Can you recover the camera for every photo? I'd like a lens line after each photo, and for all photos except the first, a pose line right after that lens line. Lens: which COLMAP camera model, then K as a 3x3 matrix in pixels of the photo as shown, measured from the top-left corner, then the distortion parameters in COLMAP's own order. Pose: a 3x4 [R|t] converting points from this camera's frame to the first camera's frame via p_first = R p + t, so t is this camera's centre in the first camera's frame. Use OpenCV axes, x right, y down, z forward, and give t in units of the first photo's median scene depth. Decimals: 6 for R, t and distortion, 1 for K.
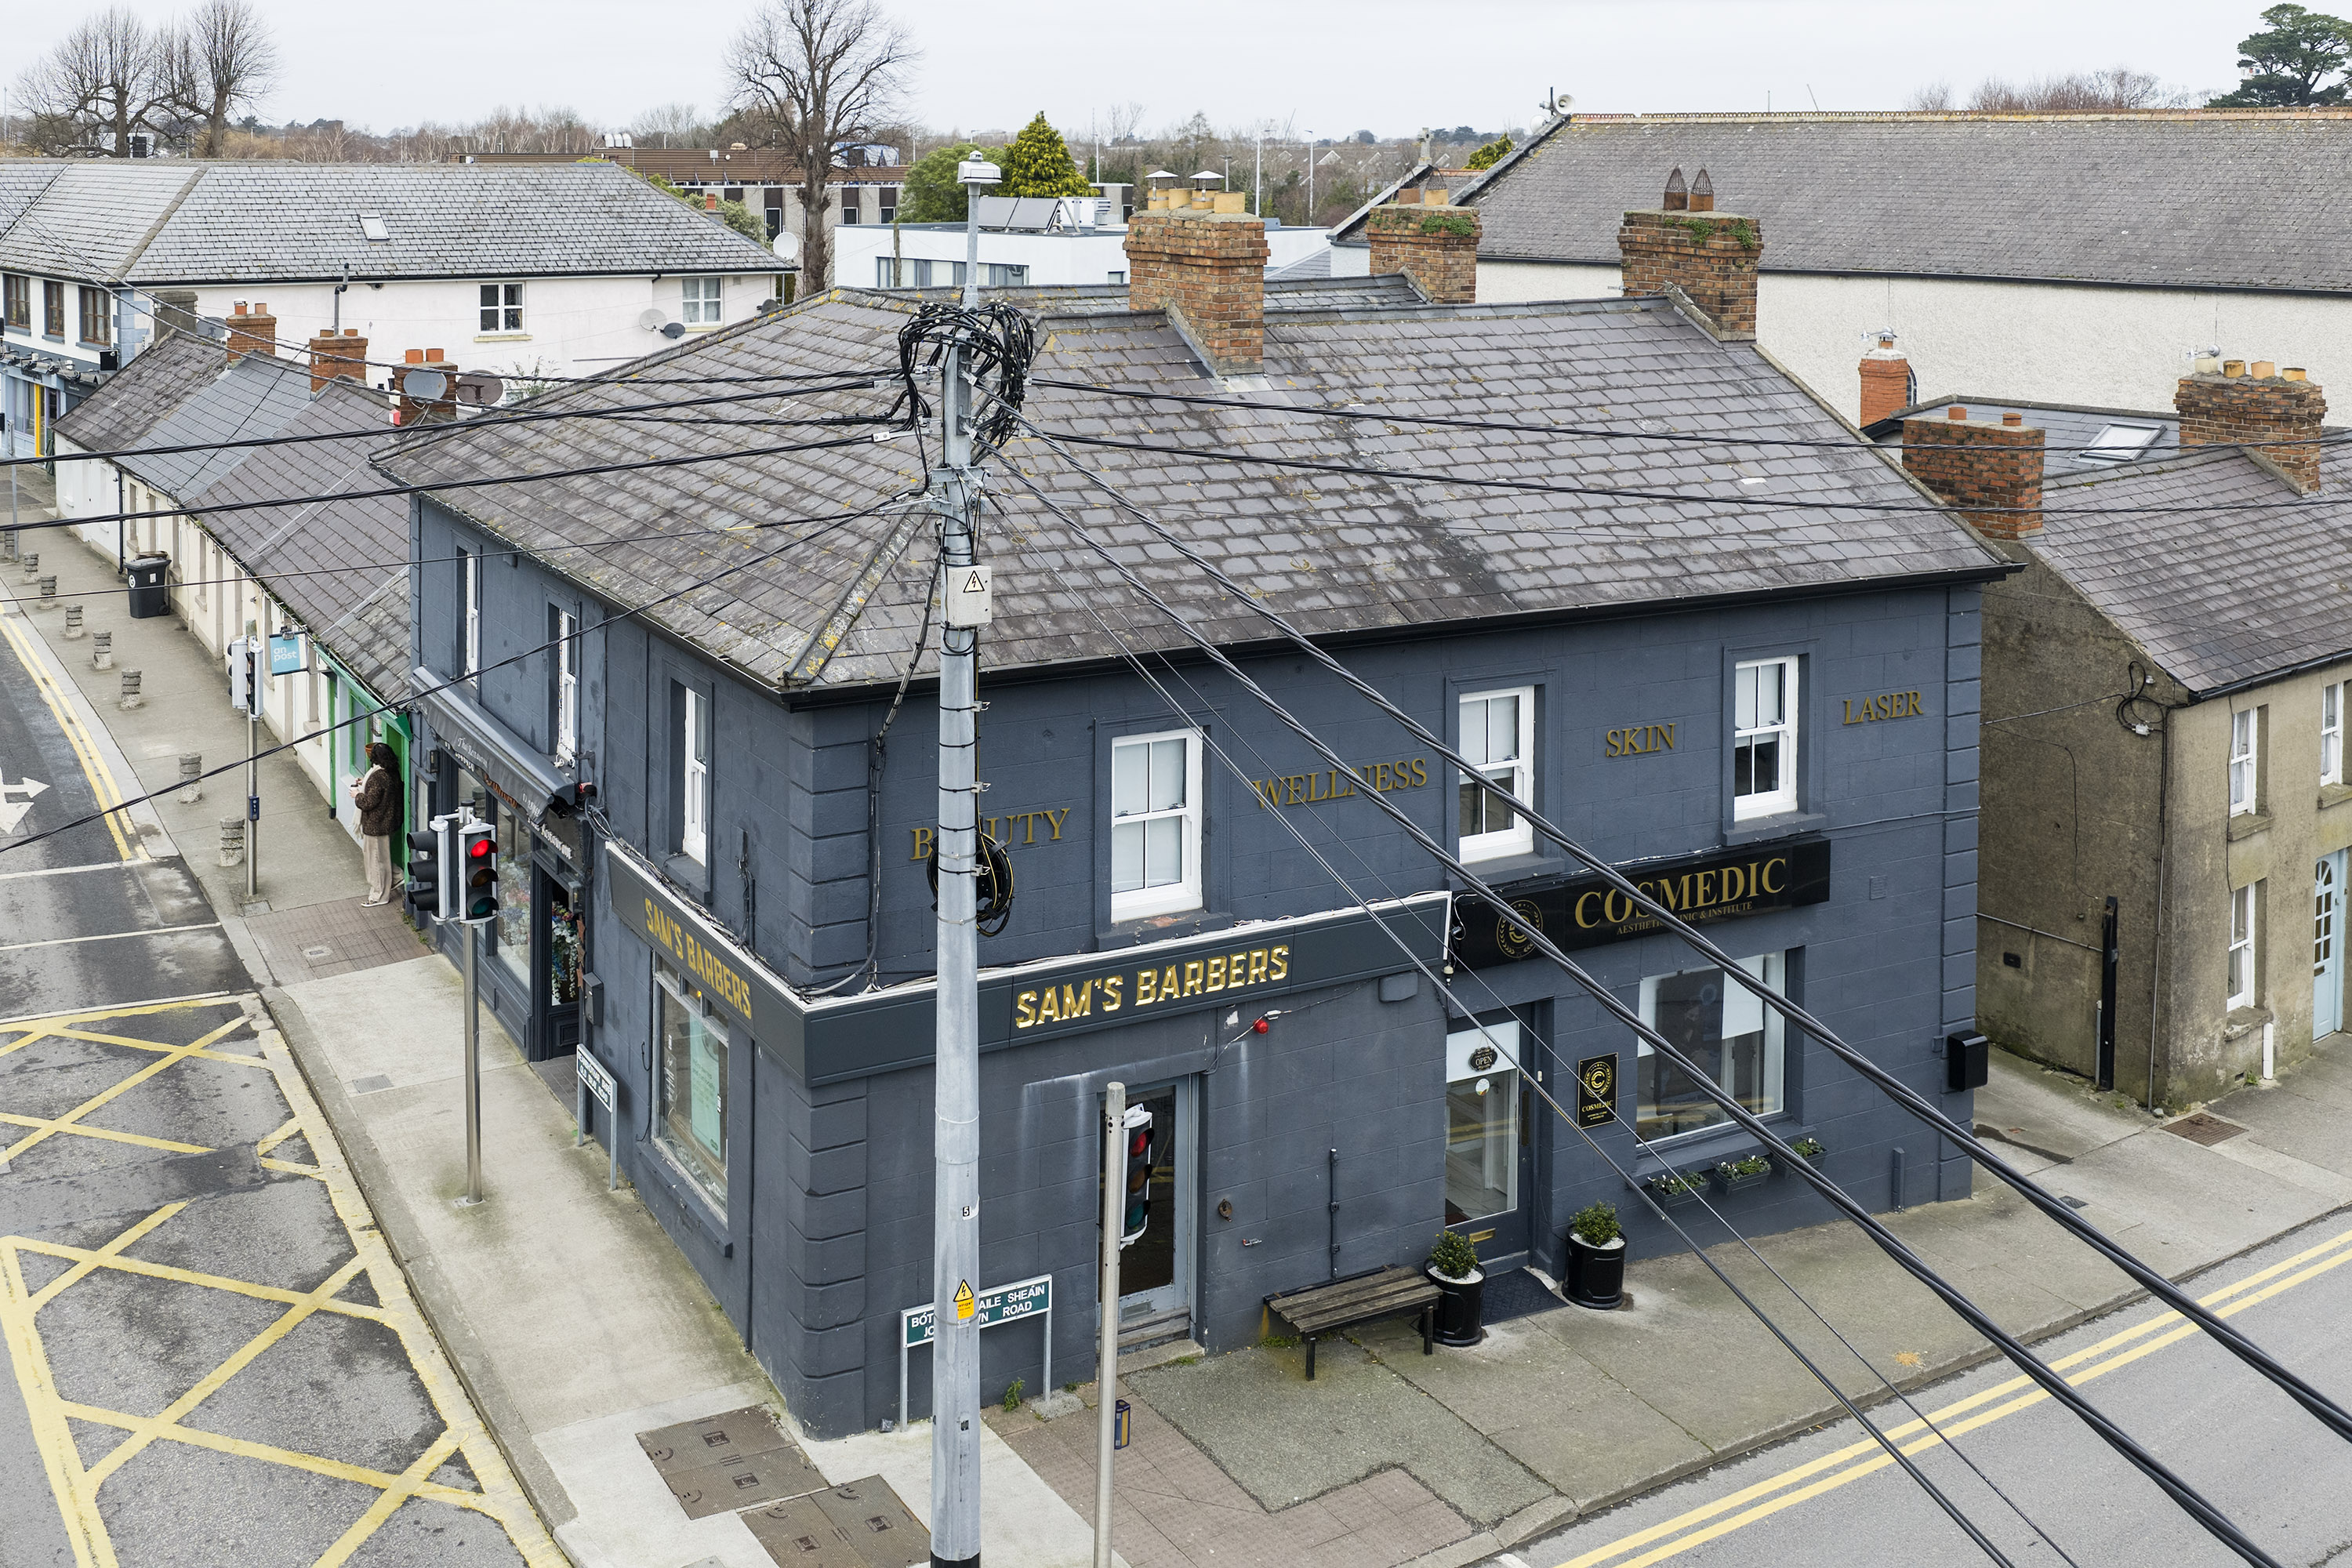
lens RADIAL K [[1884.0, 0, 935.5], [0, 1884.0, 682.8], [0, 0, 1]] dist [0.007149, -0.010940]
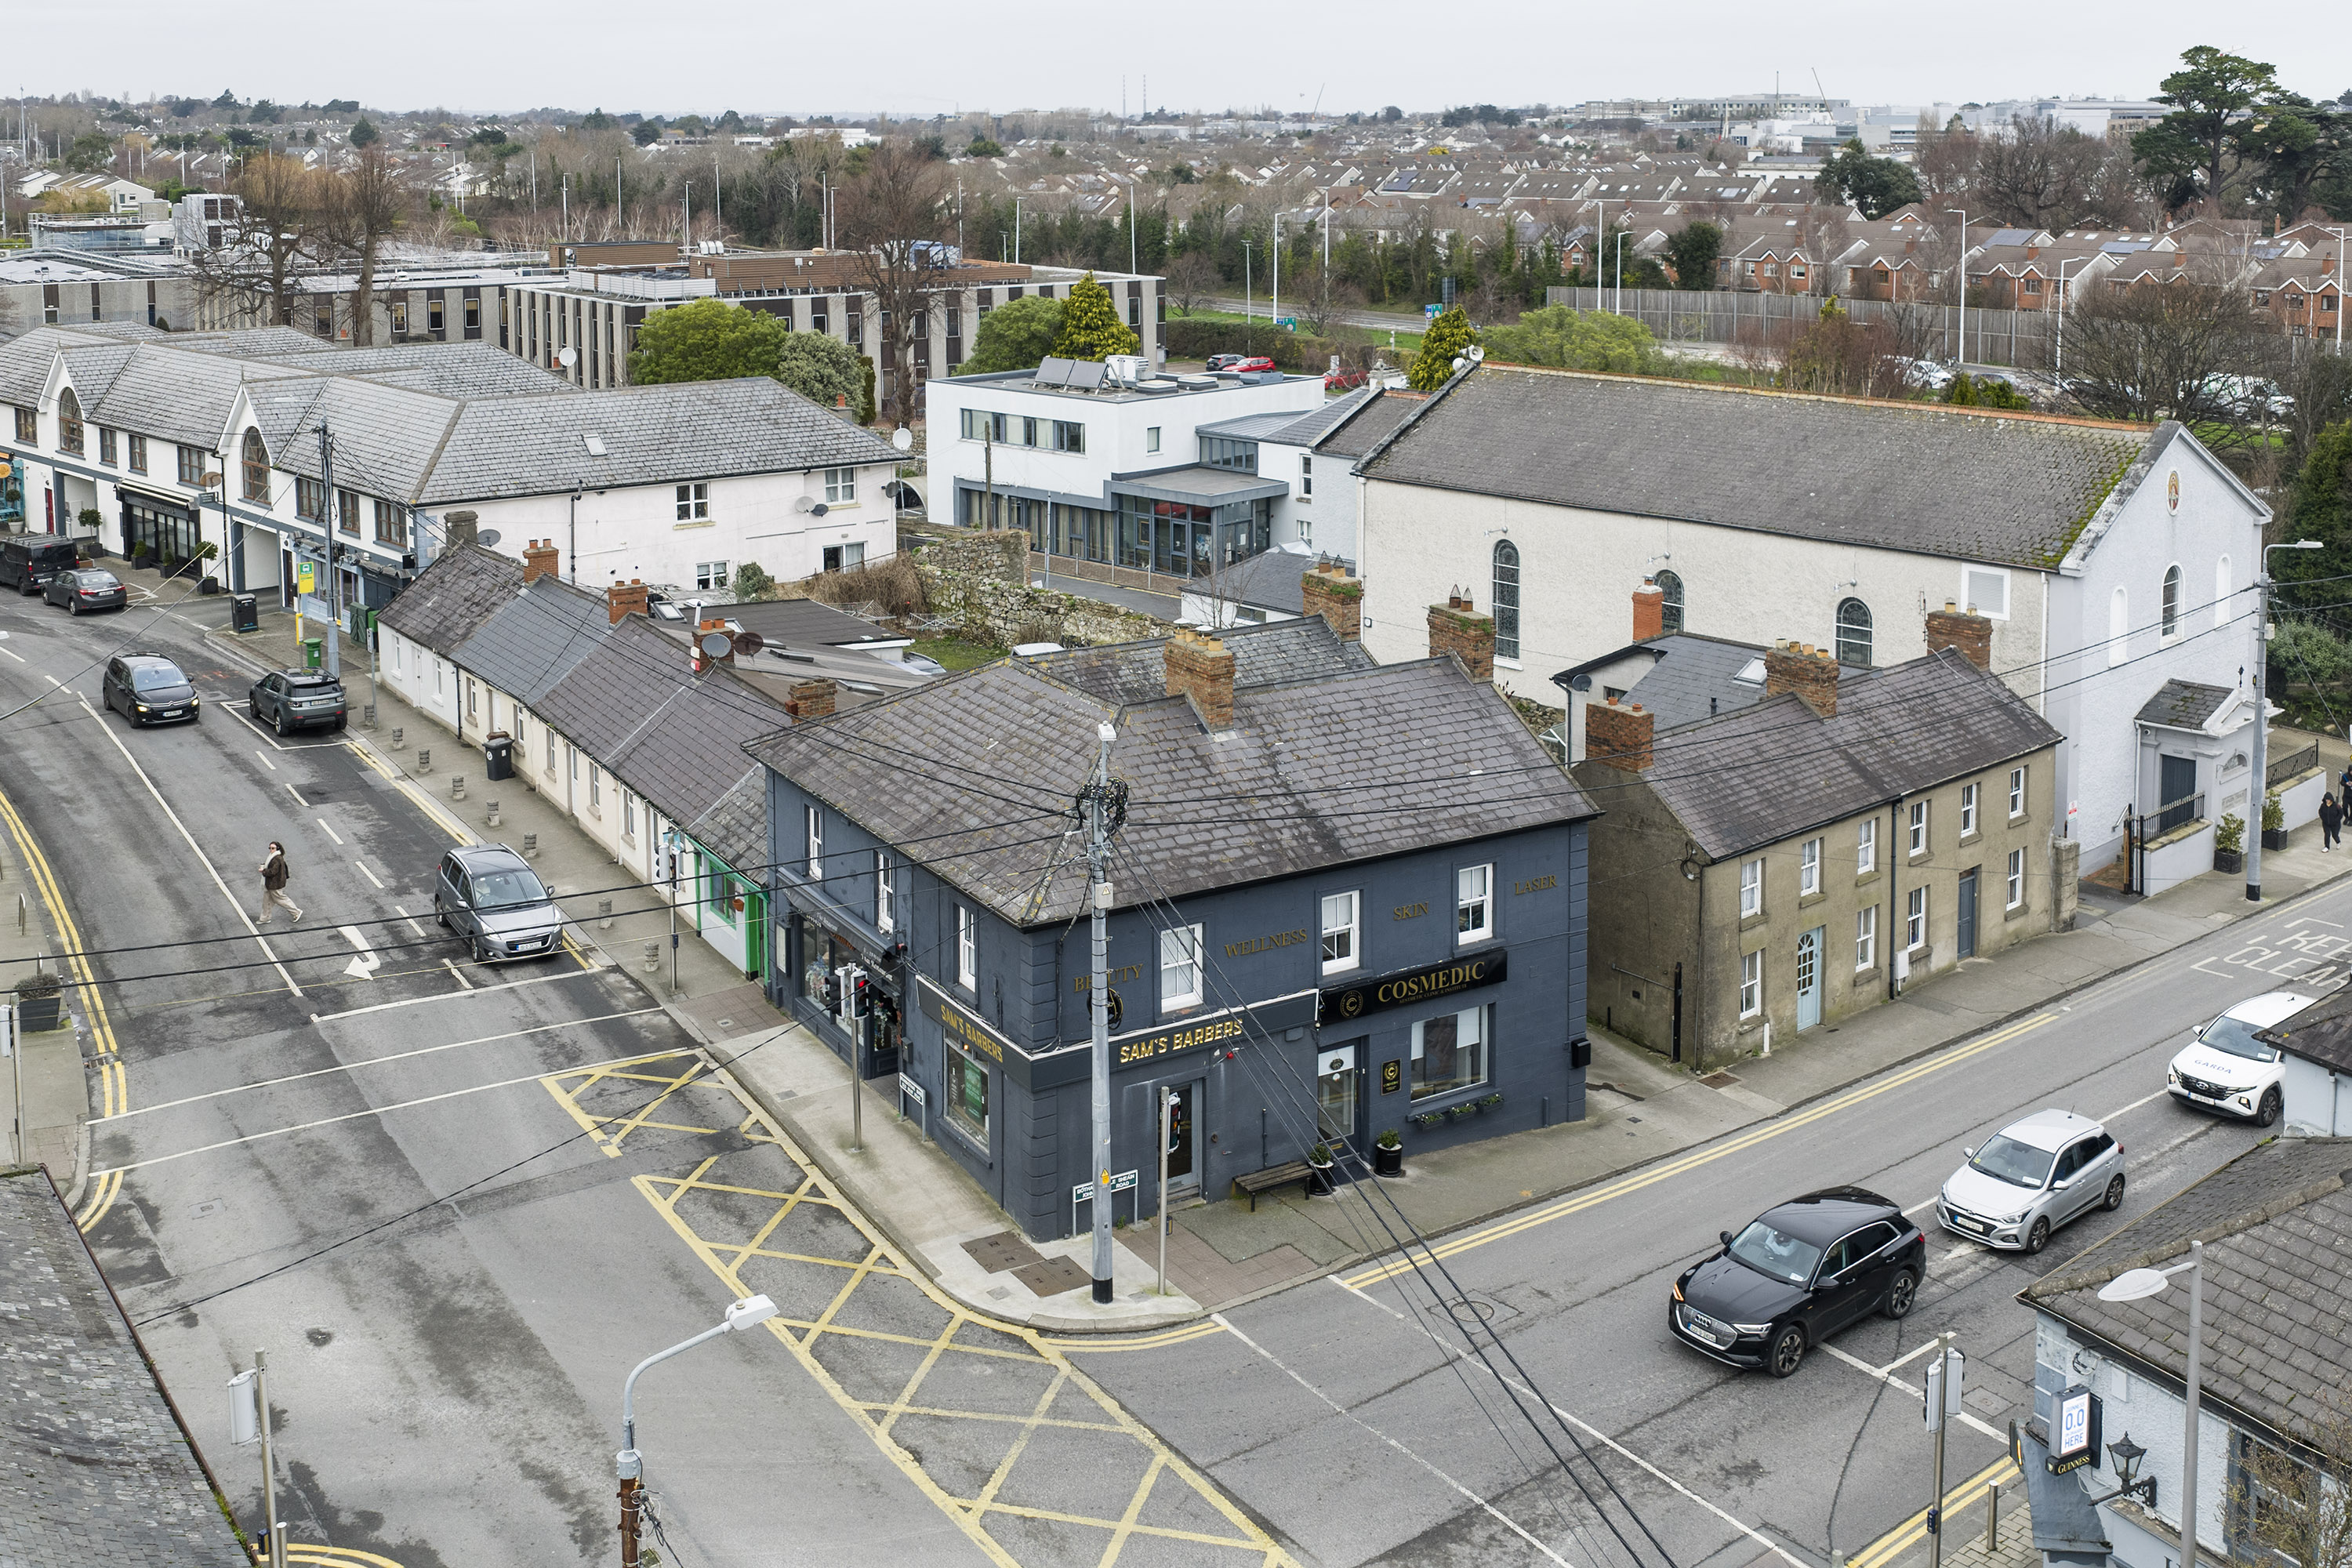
lens RADIAL K [[1884.0, 0, 1191.7], [0, 1884.0, 777.0], [0, 0, 1]] dist [0.007149, -0.010940]
pose [[0.993296, -0.019084, 0.114015, -0.099631], [0.011437, 0.997664, 0.067350, -0.249079], [-0.115034, -0.065595, 0.991193, -0.987785]]
